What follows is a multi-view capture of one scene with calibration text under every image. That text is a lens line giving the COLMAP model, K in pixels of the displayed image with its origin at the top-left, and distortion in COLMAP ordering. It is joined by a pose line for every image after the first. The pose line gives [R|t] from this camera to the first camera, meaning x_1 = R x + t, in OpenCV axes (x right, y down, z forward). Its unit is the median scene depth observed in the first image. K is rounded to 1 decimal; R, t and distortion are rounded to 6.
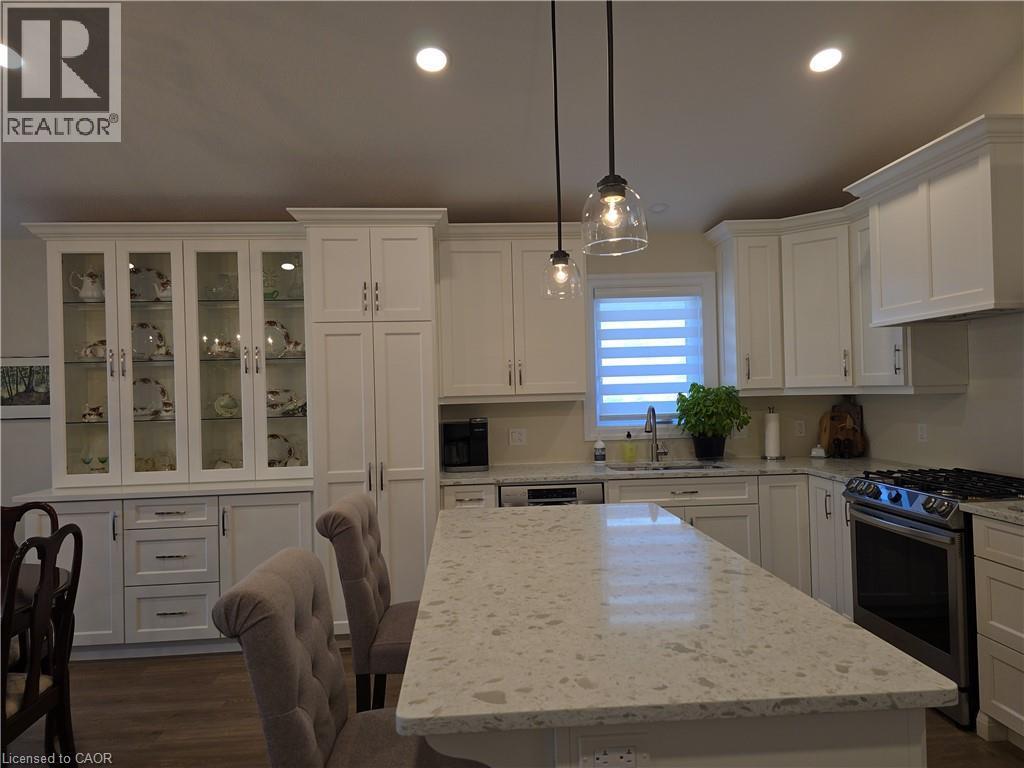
lens RADIAL K [[683.5, 0, 511.4], [0, 683.5, 382.8], [0, 0, 1]] dist [0.055330, -0.049631]
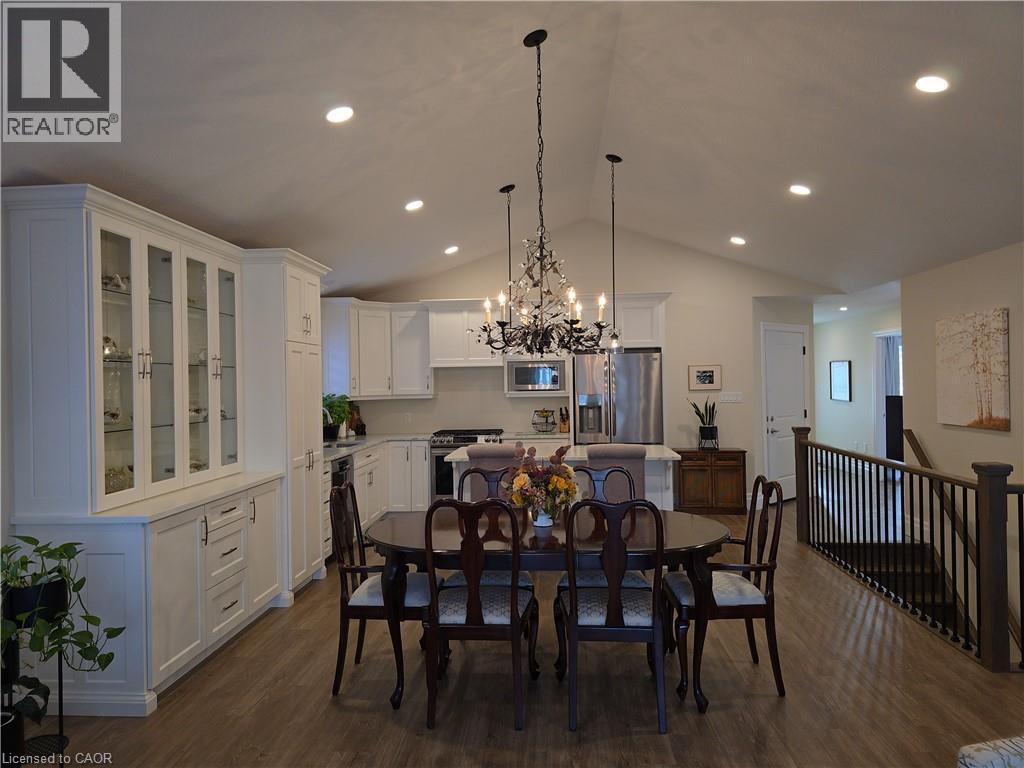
lens RADIAL K [[683.5, 0, 511.4], [0, 683.5, 382.8], [0, 0, 1]] dist [0.055330, -0.049631]
pose [[0.152032, 0.025203, 0.988054, -1.416272], [0.001134, 0.999670, -0.025674, 0.020528], [-0.988375, 0.005024, 0.151954, 0.396891]]
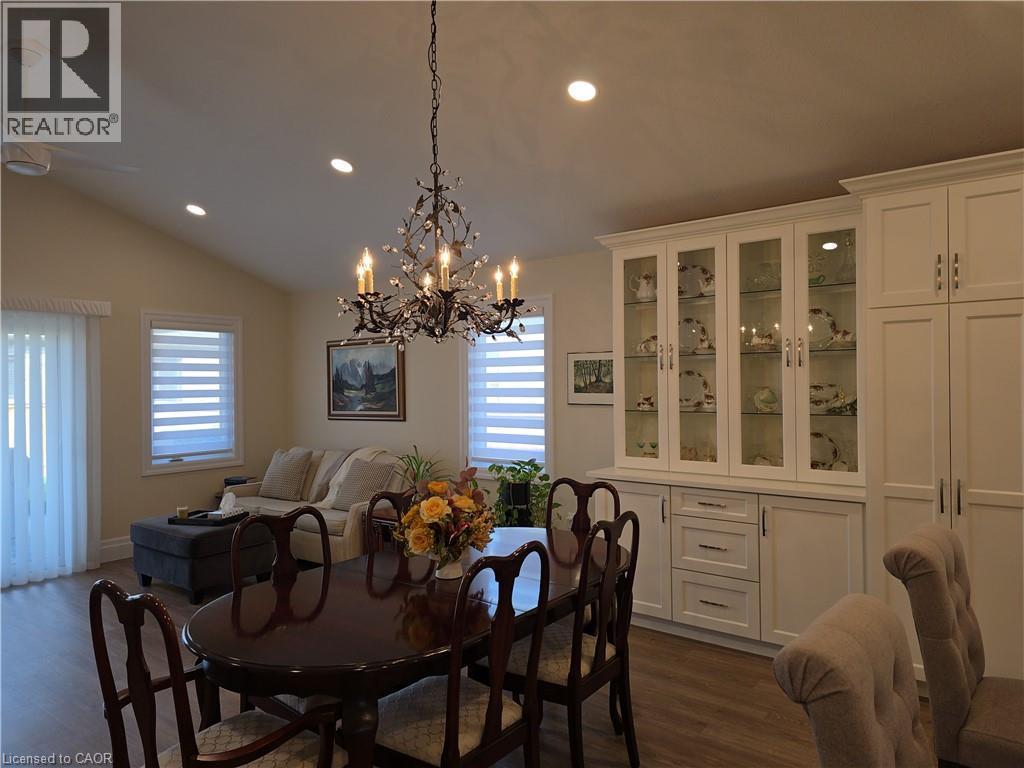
lens RADIAL K [[683.5, 0, 511.4], [0, 683.5, 382.8], [0, 0, 1]] dist [0.055330, -0.049631]
pose [[0.742944, 0.018542, -0.669097, -0.037839], [-0.002346, 0.999682, 0.025099, -0.014839], [0.669350, -0.017077, 0.742751, 0.052777]]
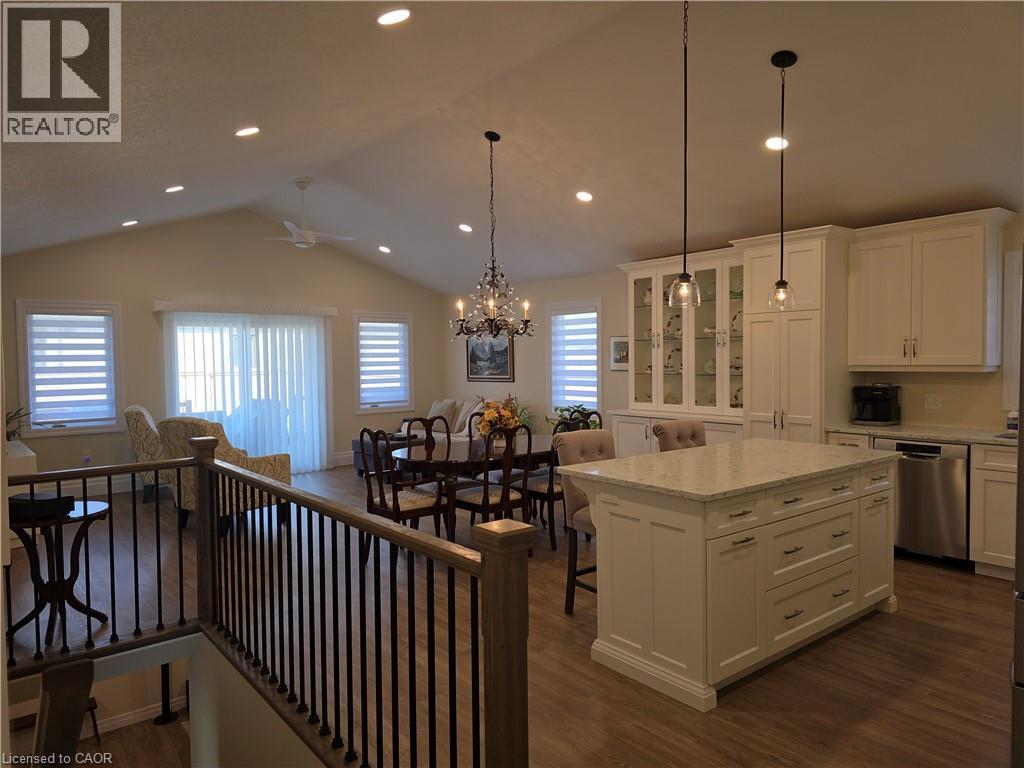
lens RADIAL K [[683.5, 0, 511.4], [0, 683.5, 382.8], [0, 0, 1]] dist [0.055330, -0.049631]
pose [[0.566326, 0.050835, -0.822612, 0.656234], [0.007531, 0.997735, 0.066842, -0.041056], [0.824147, -0.044050, 0.564661, -0.279008]]
